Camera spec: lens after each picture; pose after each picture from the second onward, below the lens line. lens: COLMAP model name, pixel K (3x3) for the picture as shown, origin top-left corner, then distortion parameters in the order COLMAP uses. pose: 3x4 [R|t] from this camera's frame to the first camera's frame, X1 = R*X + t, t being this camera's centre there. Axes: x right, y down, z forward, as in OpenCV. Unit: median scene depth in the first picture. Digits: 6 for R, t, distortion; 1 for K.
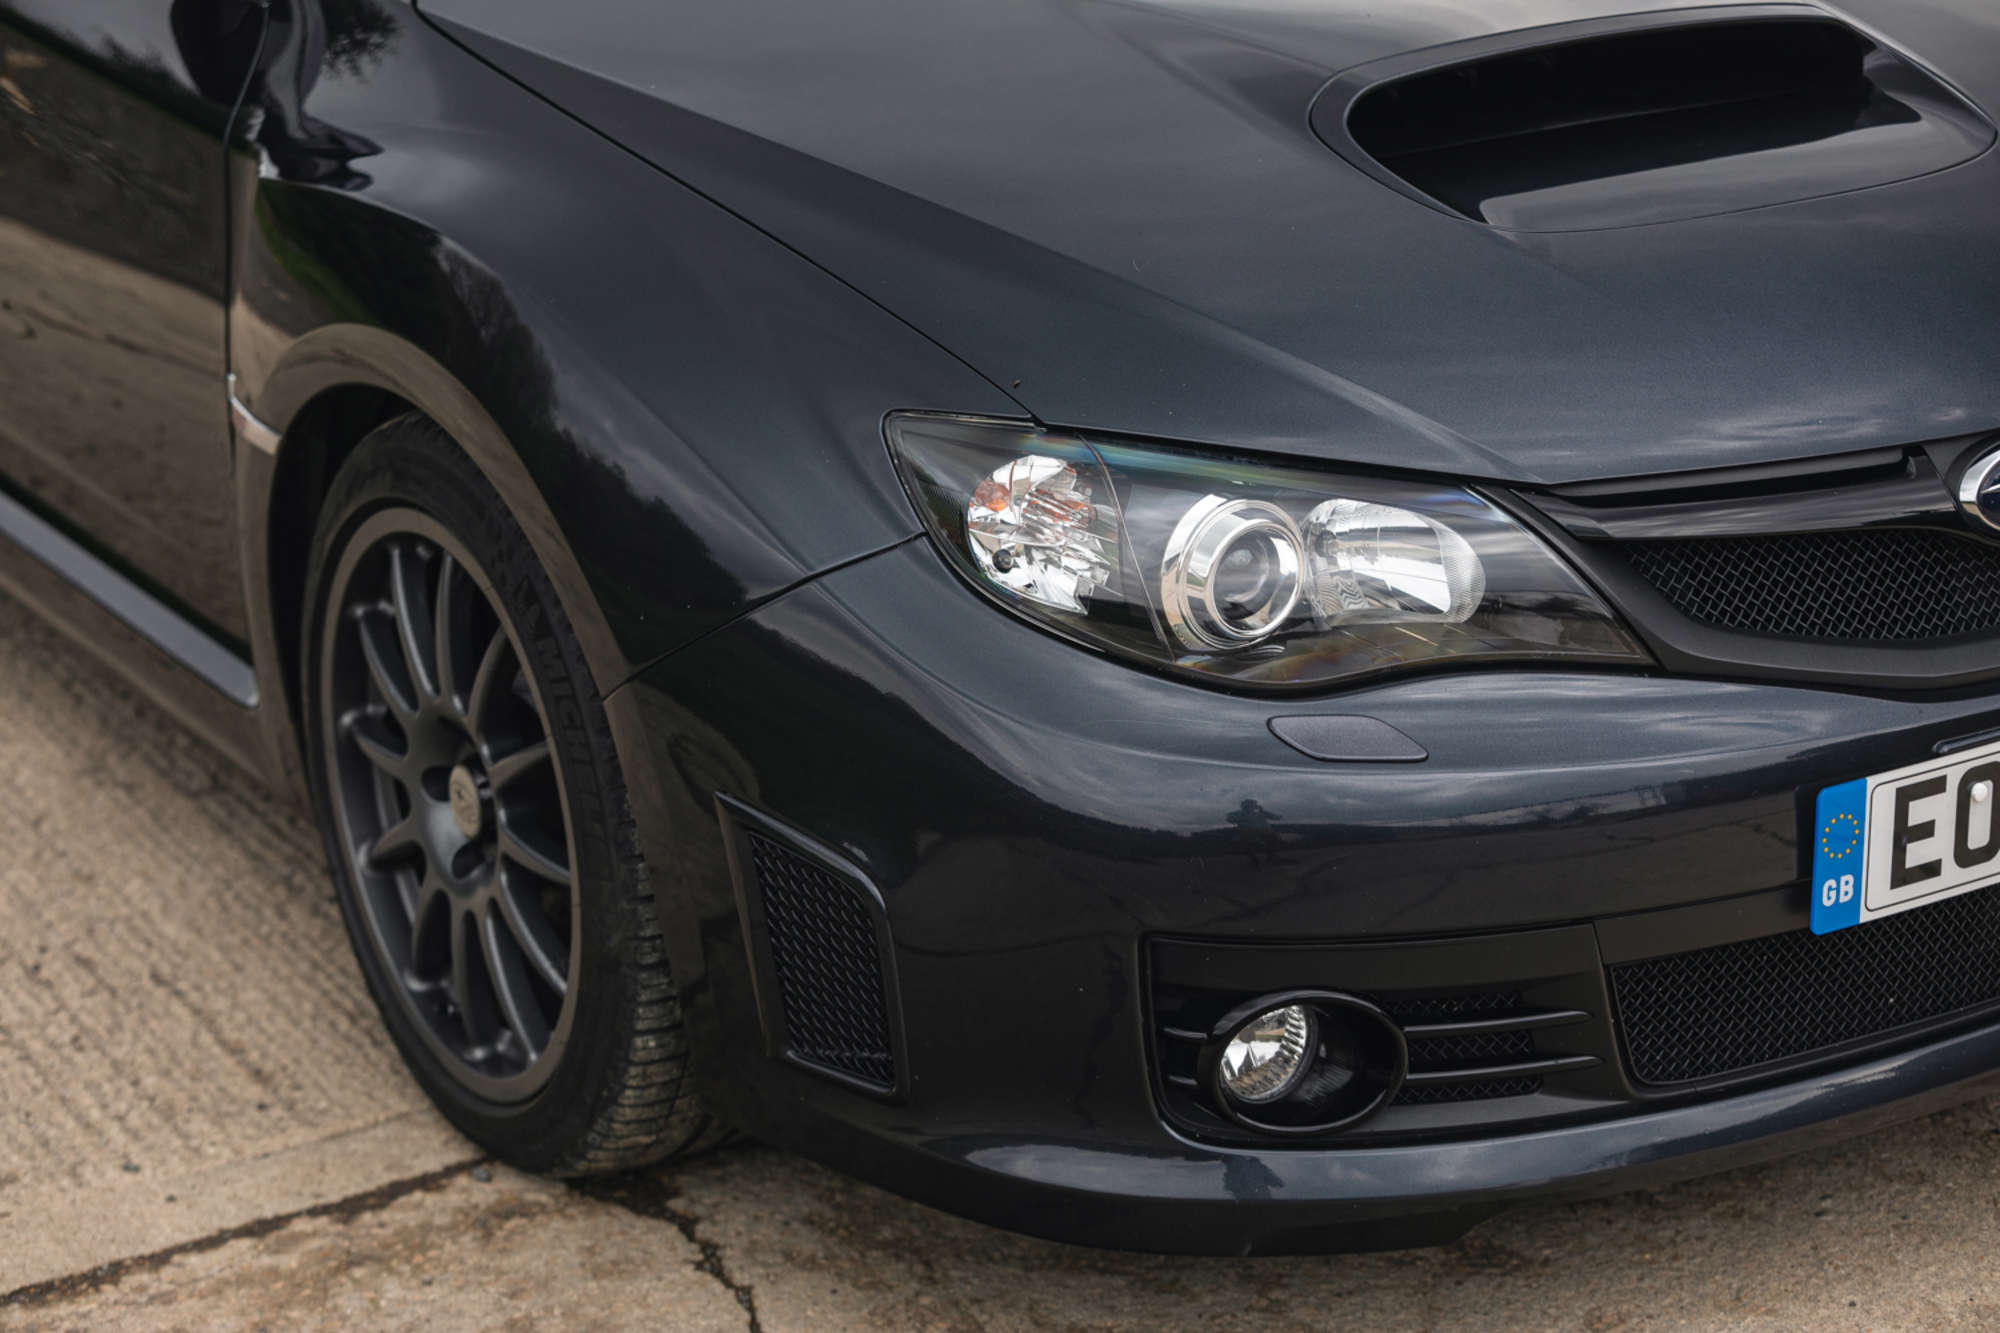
lens RADIAL K [[4161.0, 0, 1000.0], [0, 4161.0, 666.5], [0, 0, 1]] dist [-0.304610, 0.162686]
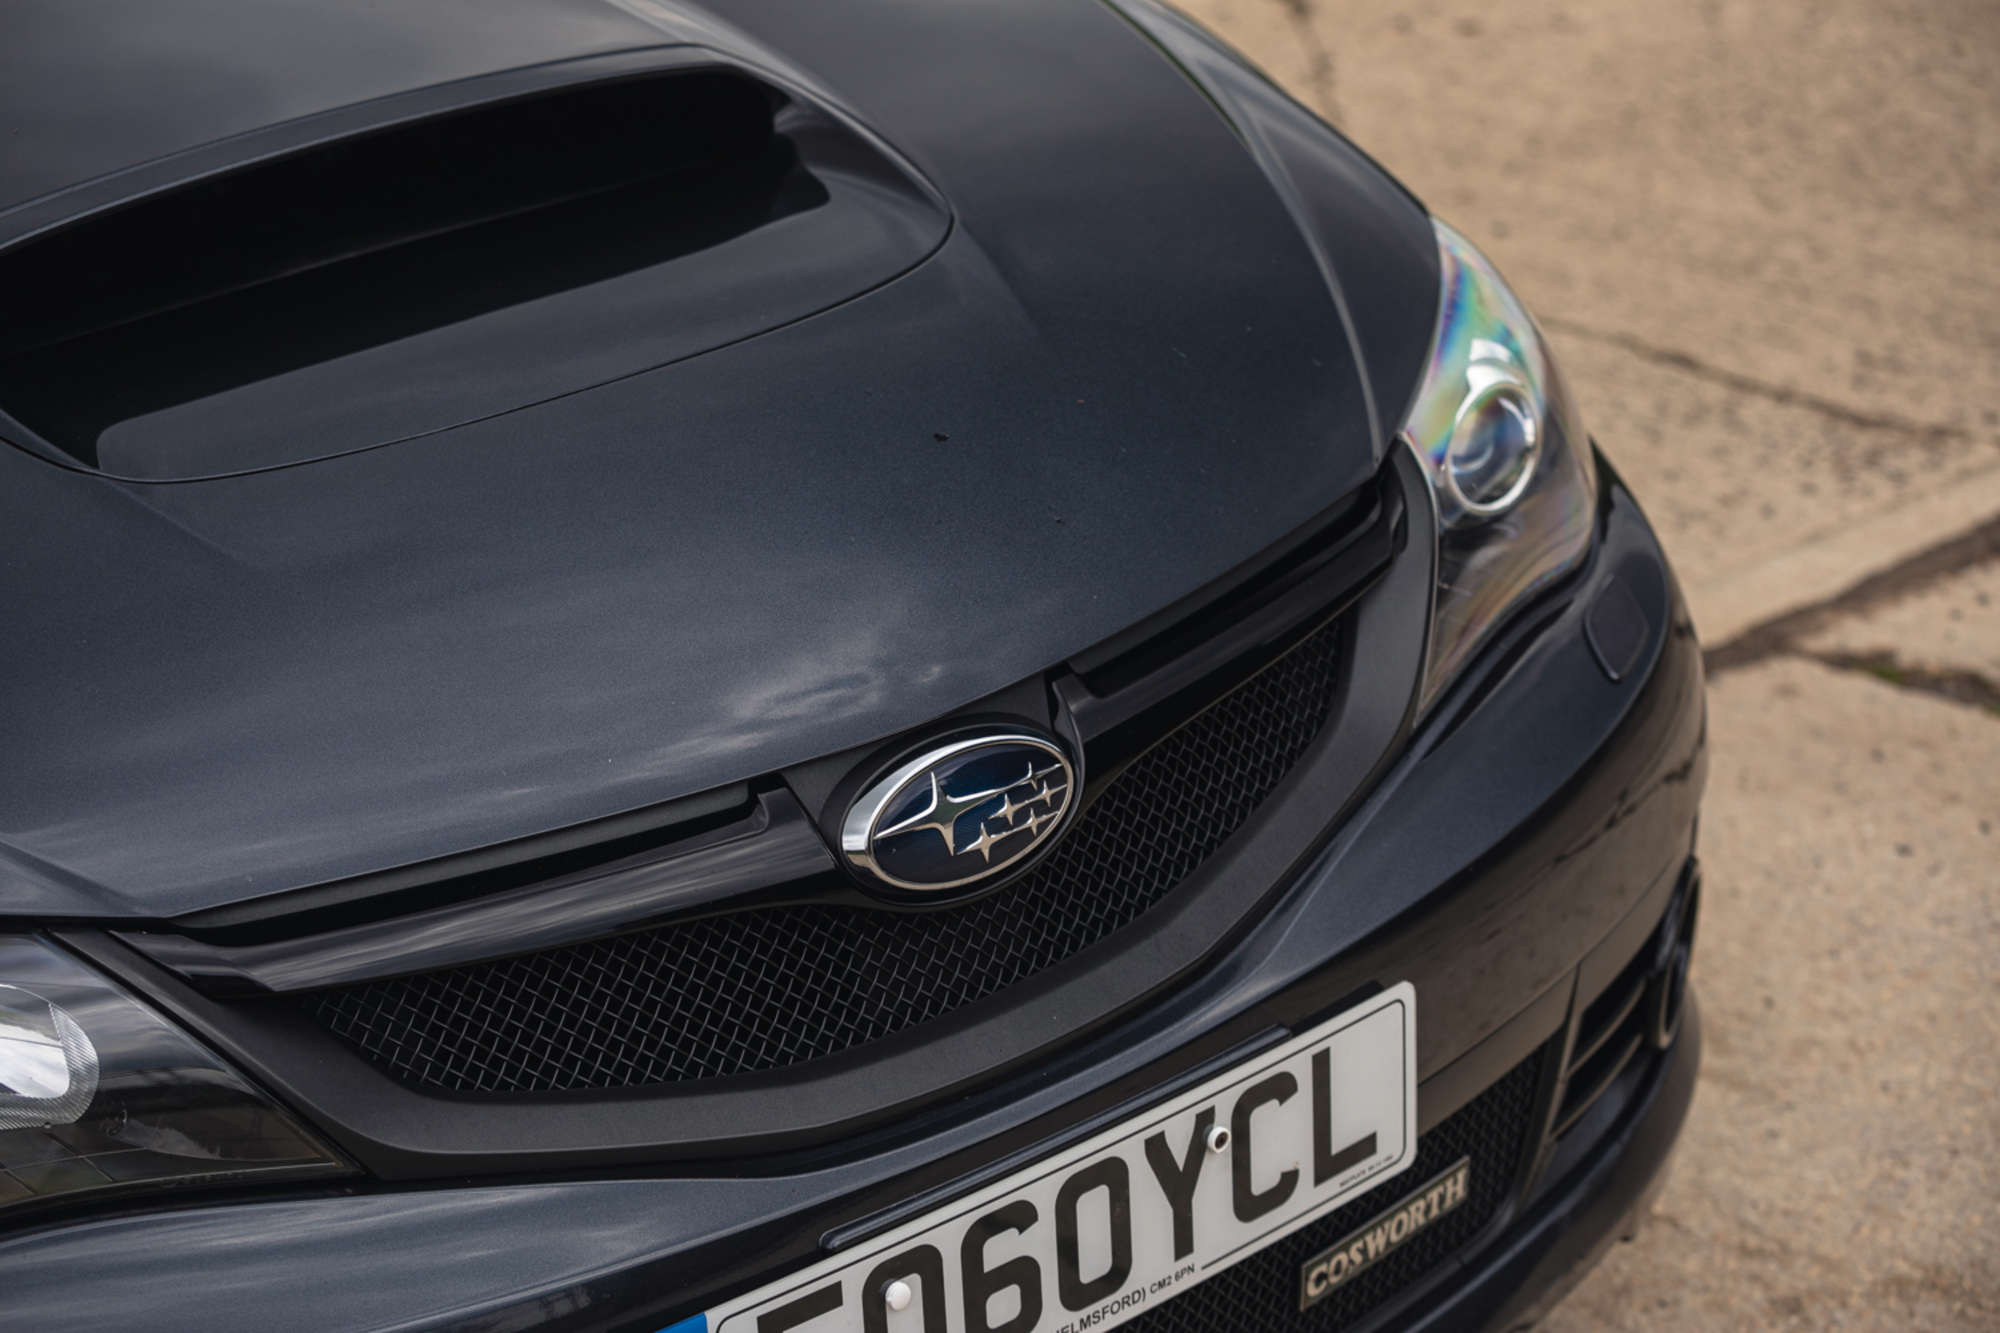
lens RADIAL K [[4161.0, 0, 1000.0], [0, 4161.0, 666.5], [0, 0, 1]] dist [-0.304610, 0.162686]
pose [[0.988265, -0.078712, 0.130905, 0.159812], [0.071964, 0.995861, 0.055512, -0.096969], [-0.134733, -0.045440, 0.989840, 0.307888]]
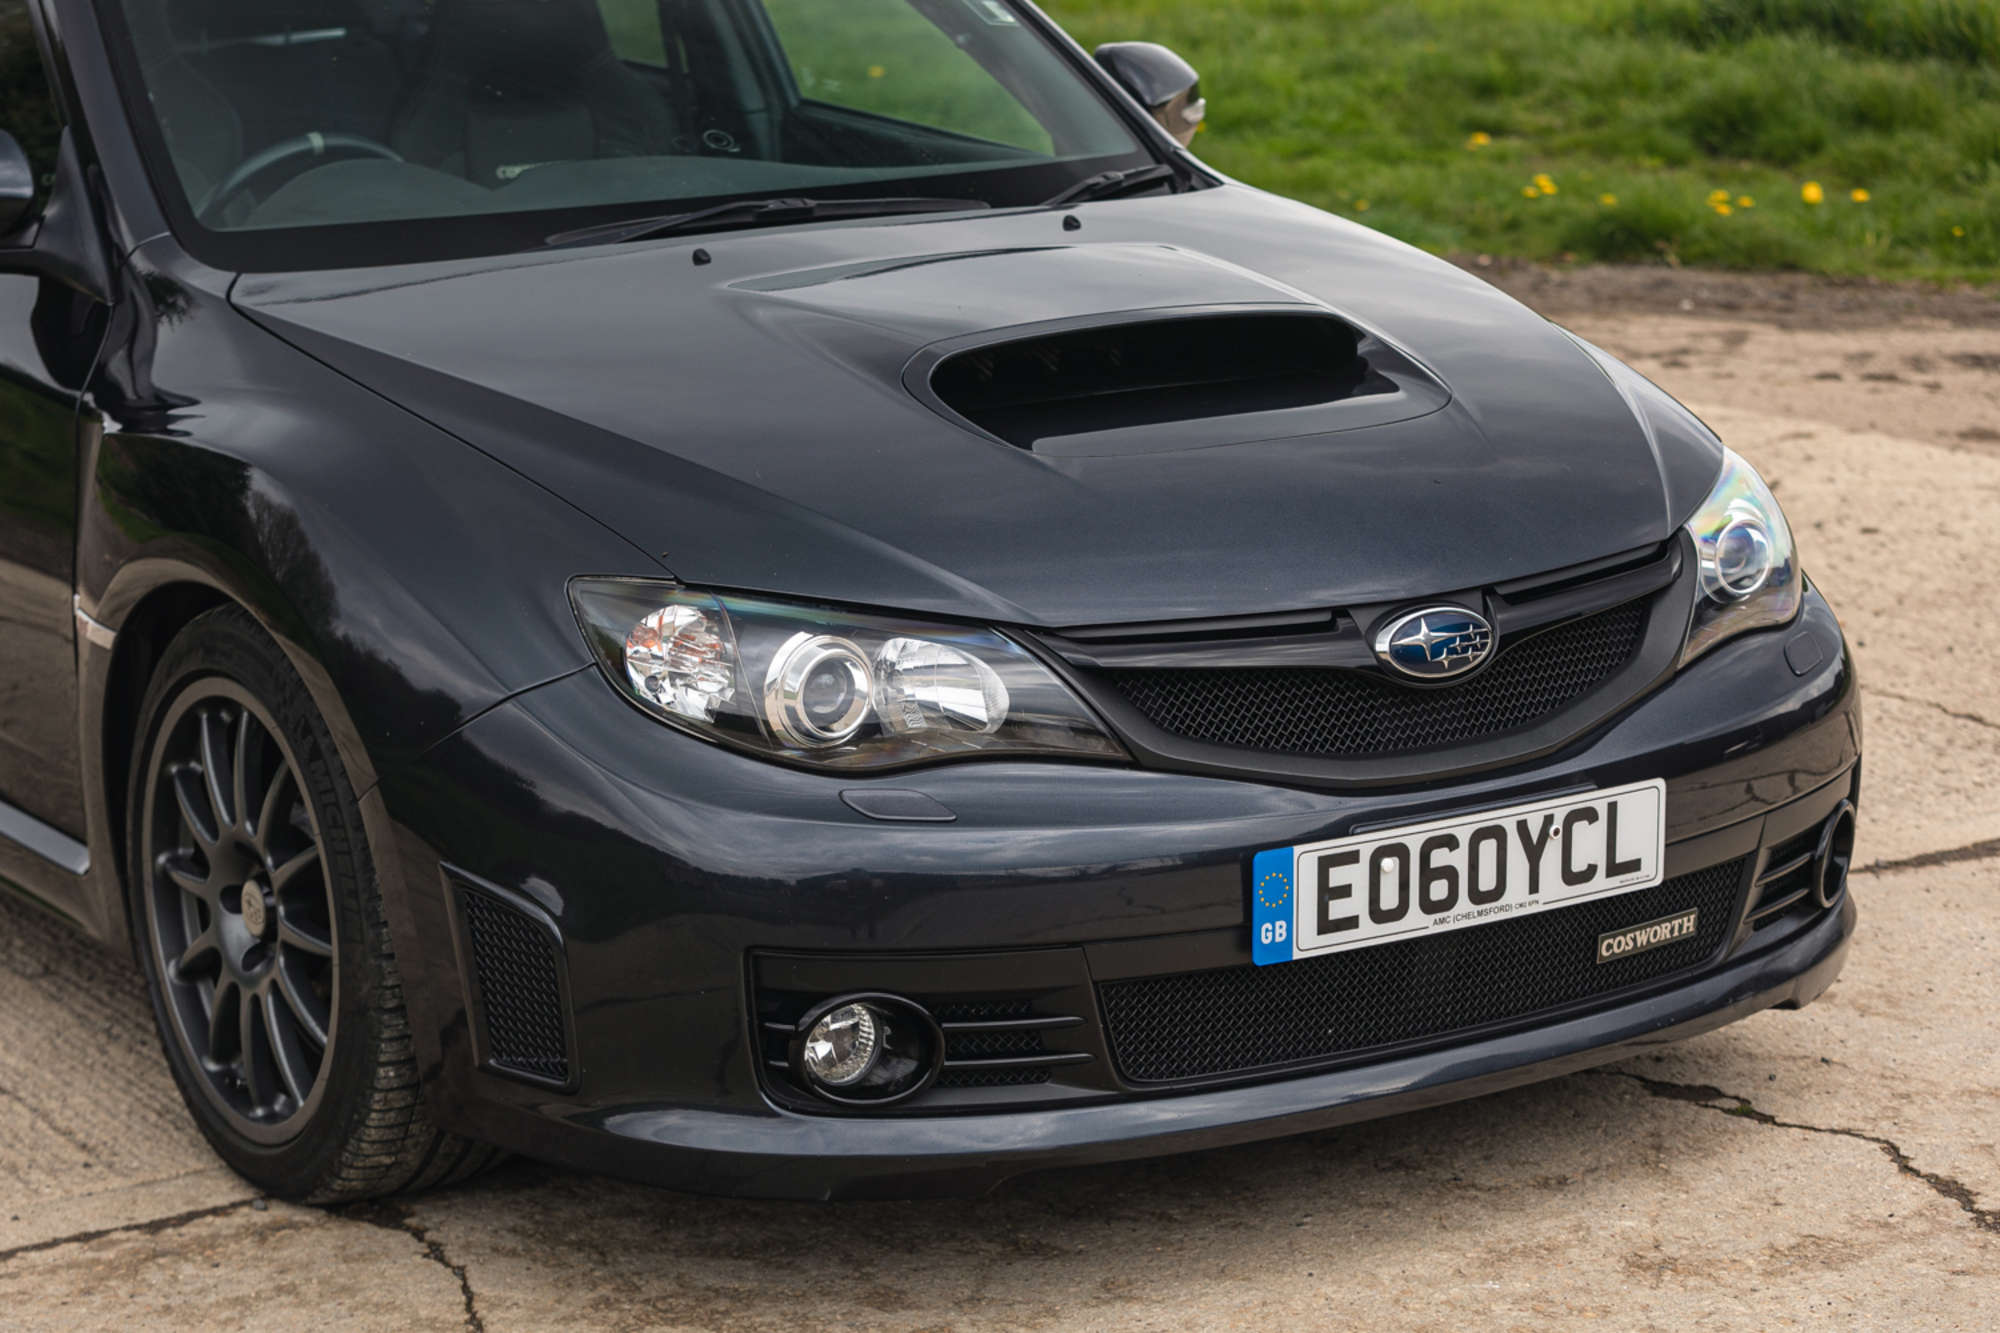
lens RADIAL K [[4625.7, 0, 1000.0], [0, 4625.7, 666.5], [0, 0, 1]] dist [-0.319651, -0.129233]
pose [[0.999545, 0.010171, 0.028387, 0.063960], [-0.006649, 0.992570, -0.121493, 0.135777], [-0.029411, 0.121249, 0.992186, -0.445867]]
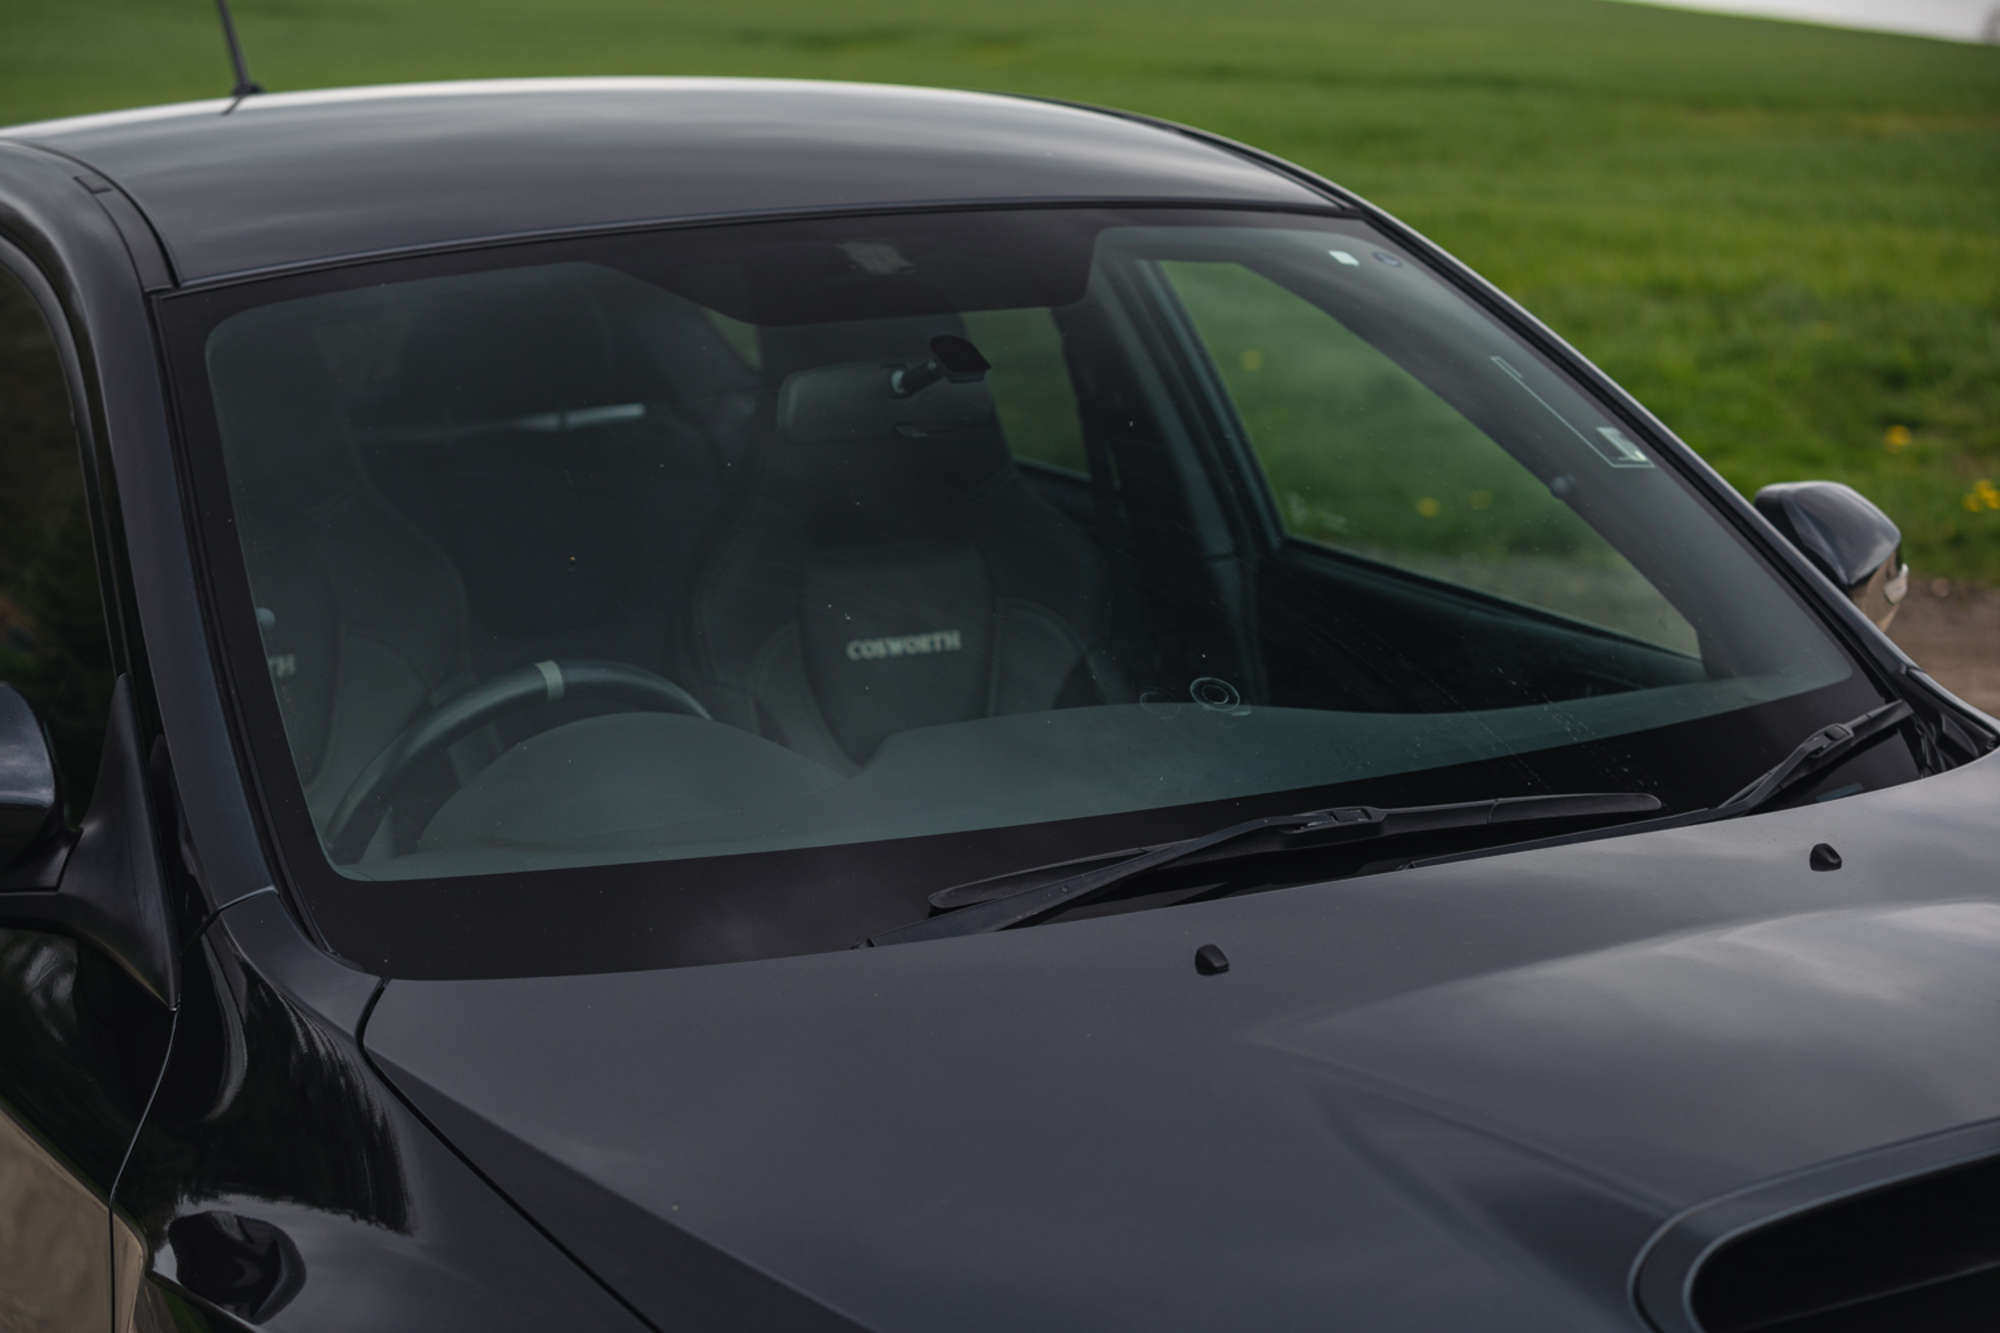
lens RADIAL K [[4161.0, 0, 1000.0], [0, 4161.0, 666.5], [0, 0, 1]] dist [-0.304610, 0.162686]
pose [[0.998924, 0.012718, -0.044592, -0.000431], [-0.019772, 0.986673, -0.161507, -0.119644], [0.041944, 0.162215, 0.985864, 0.309346]]
